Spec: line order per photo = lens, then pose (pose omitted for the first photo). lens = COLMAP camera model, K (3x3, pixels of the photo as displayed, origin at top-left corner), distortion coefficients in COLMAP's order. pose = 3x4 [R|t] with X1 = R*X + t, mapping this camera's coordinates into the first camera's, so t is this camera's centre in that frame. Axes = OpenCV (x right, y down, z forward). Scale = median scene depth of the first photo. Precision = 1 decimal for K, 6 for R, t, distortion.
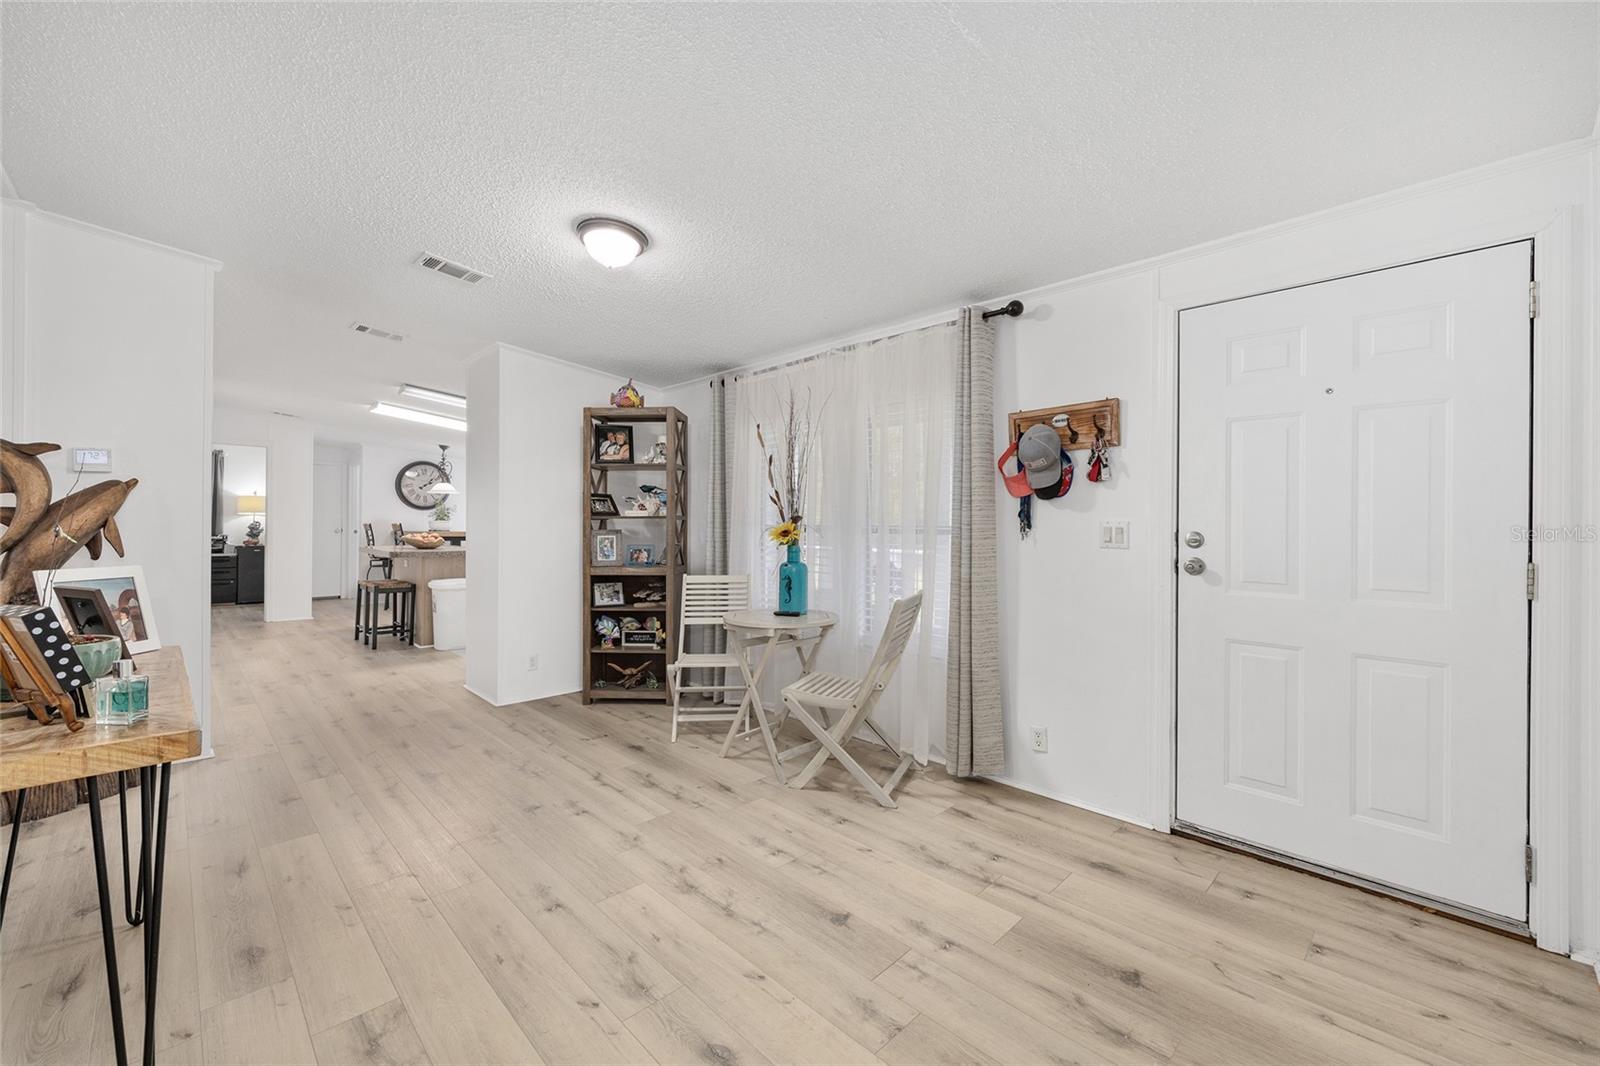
lens RADIAL K [[640.4, 0, 802.6], [0, 640.4, 525.9], [0, 0, 1]] dist [-0.003128, 0.002396]
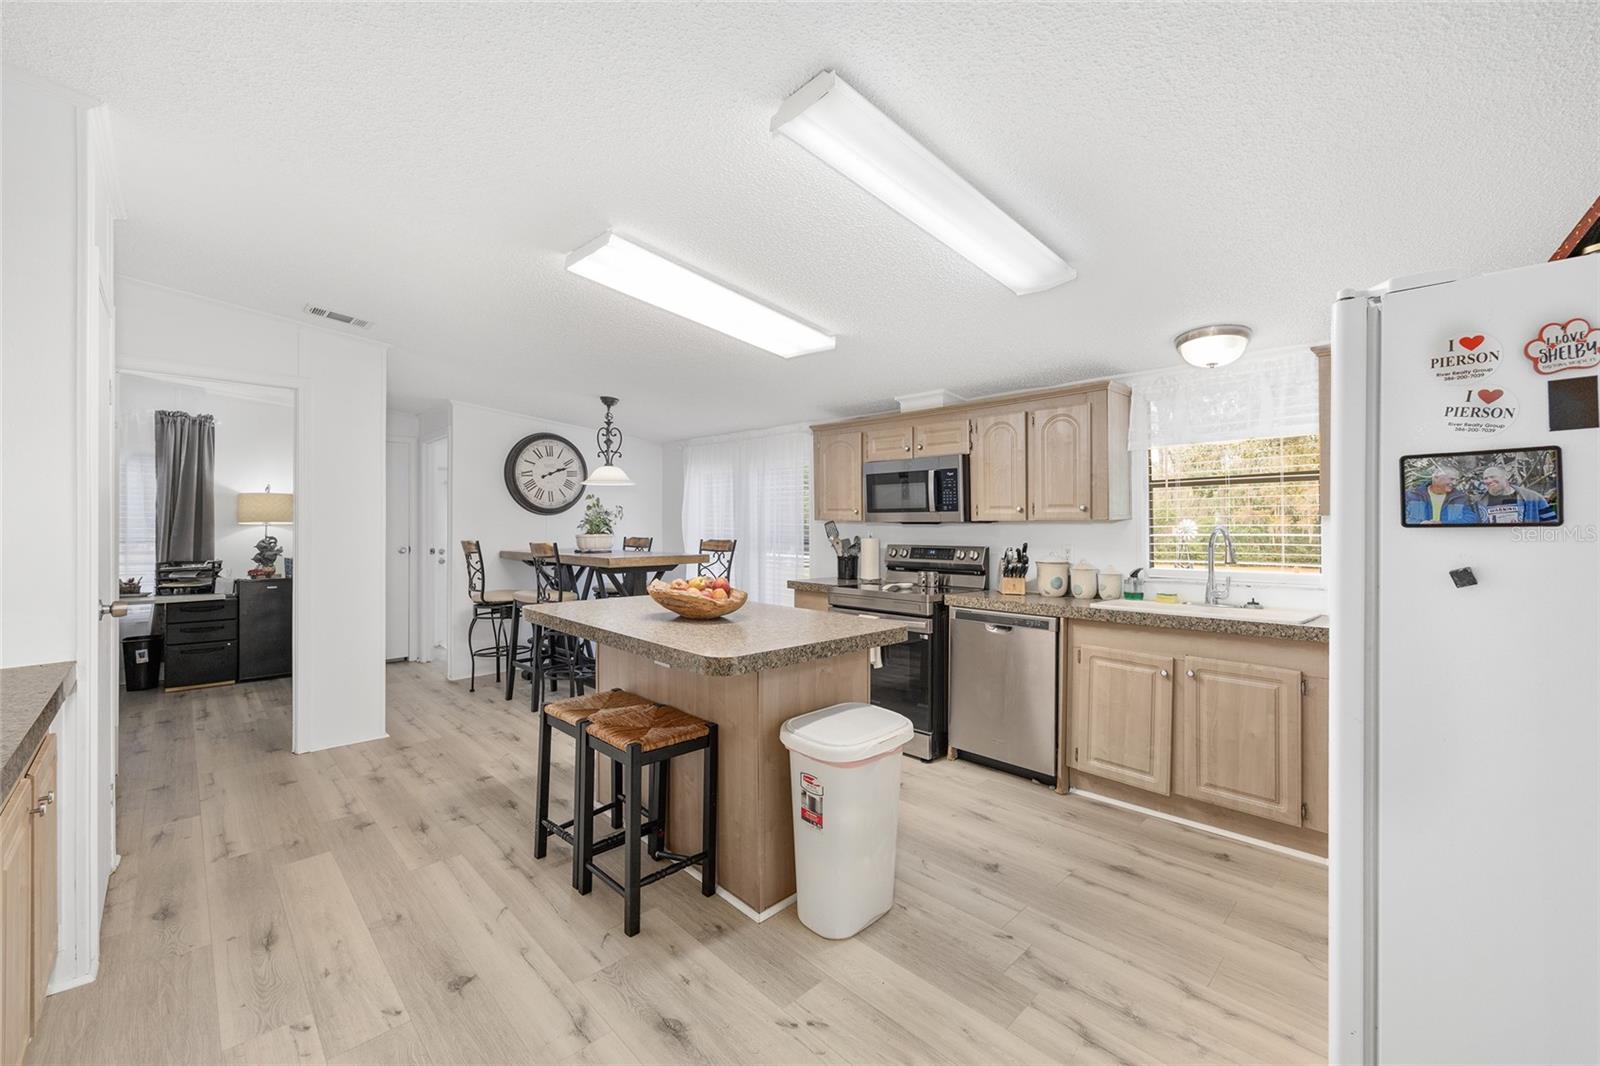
lens RADIAL K [[640.4, 0, 801.3], [0, 640.4, 517.8], [0, 0, 1]] dist [-0.003128, 0.002396]
pose [[0.999947, -0.008177, -0.006240, -0.377657], [0.008118, 0.999922, -0.009451, -0.015393], [0.006317, 0.009400, 0.999936, 0.433059]]
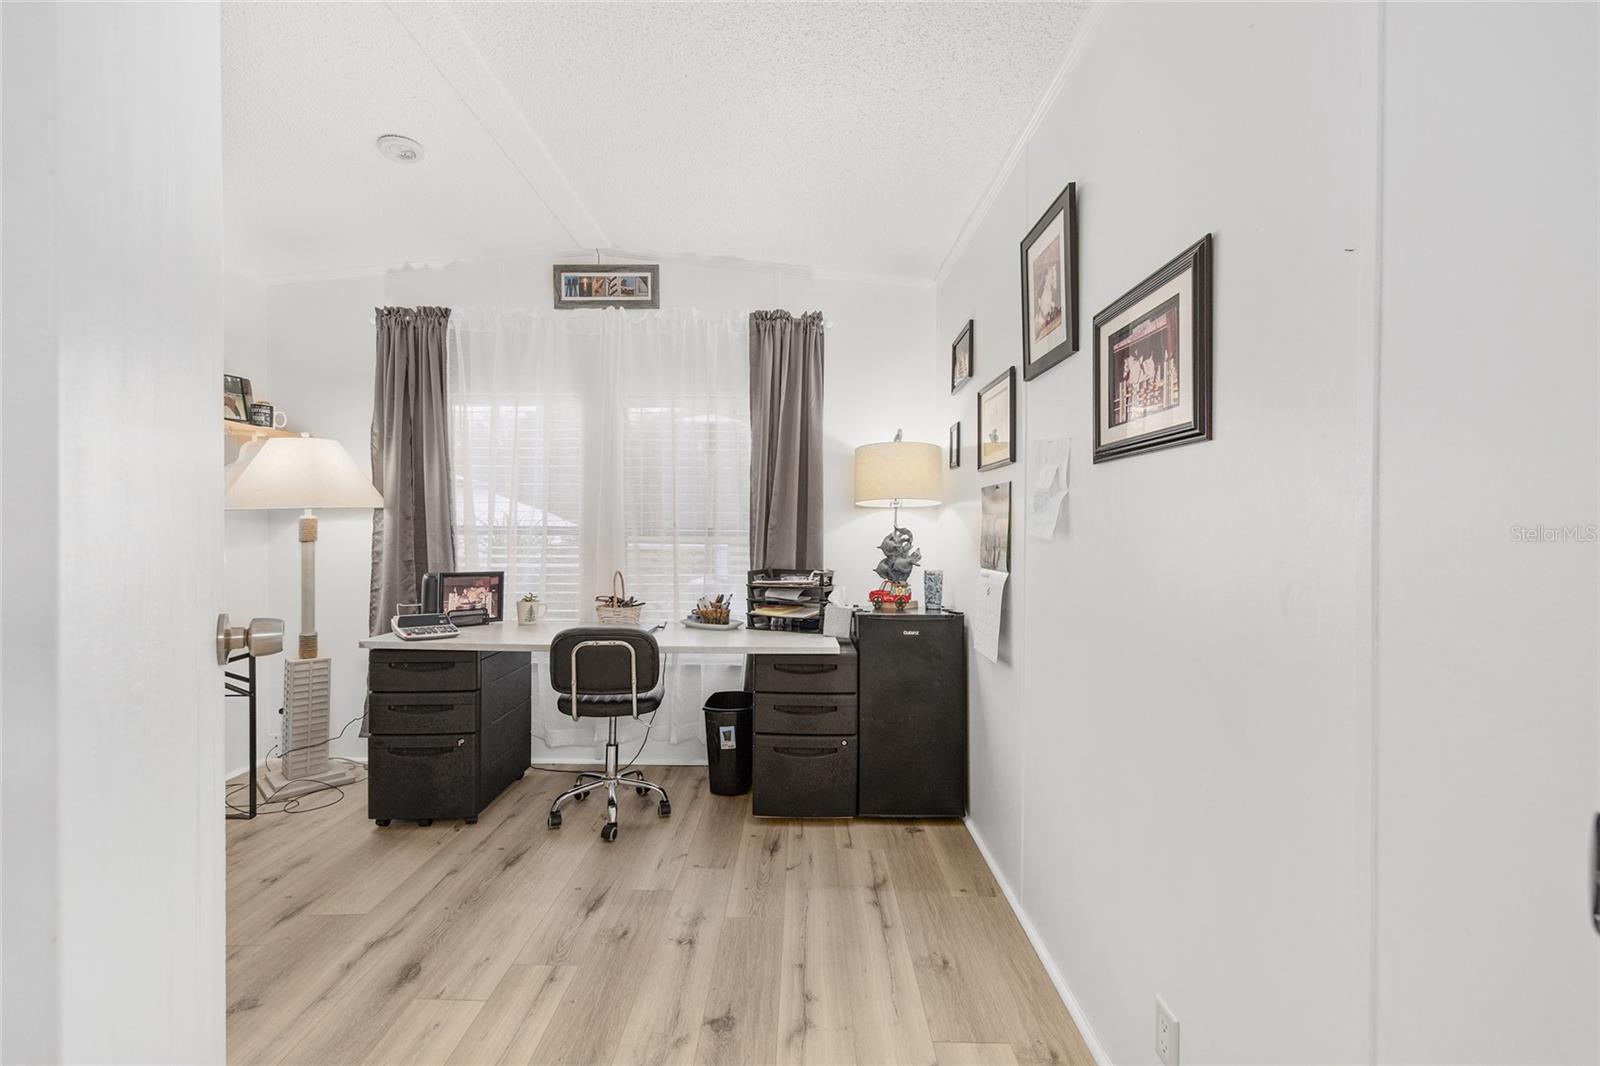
lens RADIAL K [[661.3, 0, 789.5], [0, 661.3, 526.2], [0, 0, 1]] dist [-0.001578, 0.000310]
pose [[0.703239, 0.003320, -0.710946, -0.700142], [-0.004835, 0.999988, -0.000112, -0.008369], [0.710937, 0.003516, 0.703247, 0.775904]]
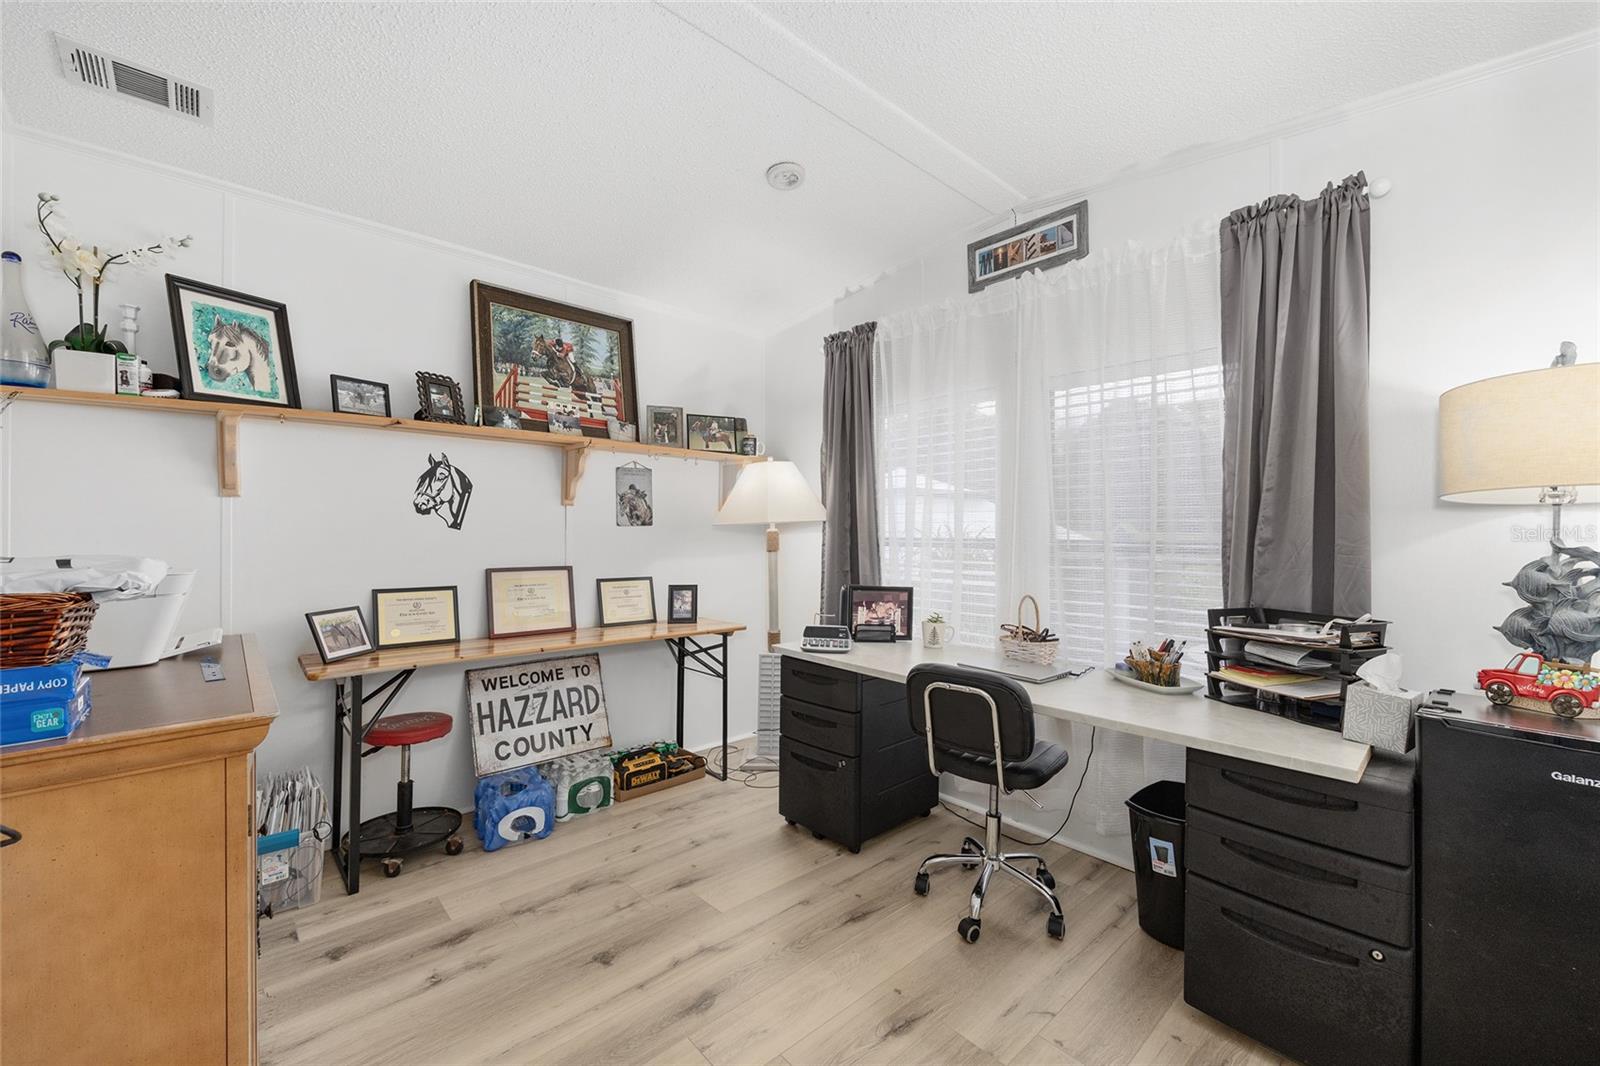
lens RADIAL K [[640.4, 0, 810.1], [0, 640.4, 524.0], [0, 0, 1]] dist [-0.003128, 0.002396]
pose [[-0.046387, -0.011835, -0.998853, -0.734744], [-0.002705, 0.999928, -0.011722, -0.010962], [0.998920, 0.002158, -0.046416, 0.874650]]
